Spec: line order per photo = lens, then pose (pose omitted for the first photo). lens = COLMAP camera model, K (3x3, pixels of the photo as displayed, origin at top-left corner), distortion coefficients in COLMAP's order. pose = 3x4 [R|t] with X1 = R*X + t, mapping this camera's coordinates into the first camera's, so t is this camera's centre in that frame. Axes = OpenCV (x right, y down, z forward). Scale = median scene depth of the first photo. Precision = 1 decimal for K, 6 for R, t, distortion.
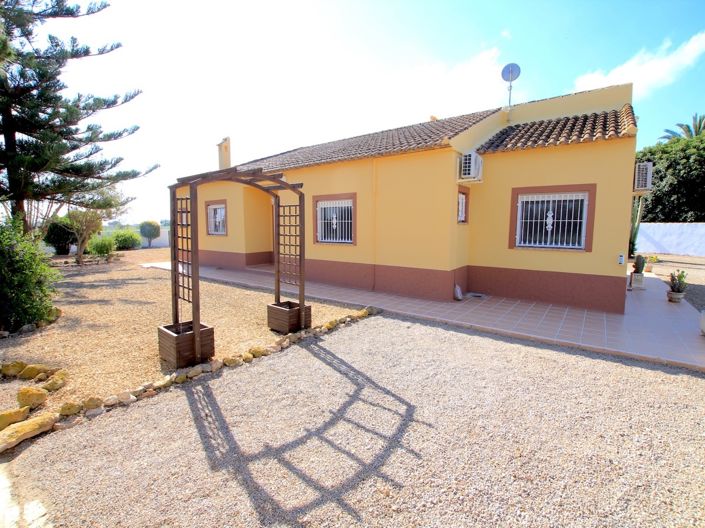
lens RADIAL K [[326.4, 0, 346.3], [0, 326.4, 260.9], [0, 0, 1]] dist [-0.028085, 0.000258]
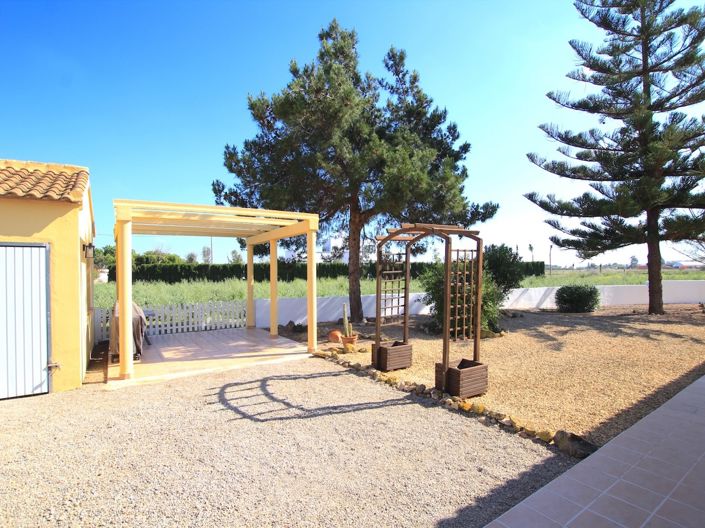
lens RADIAL K [[365.8, 0, 353.2], [0, 365.8, 266.2], [0, 0, 1]] dist [-0.019696, -0.000933]
pose [[-0.278058, -0.003283, -0.960559, 1.485605], [-0.093145, 0.995374, 0.023561, -0.207291], [0.956038, 0.096022, -0.277077, 1.735792]]
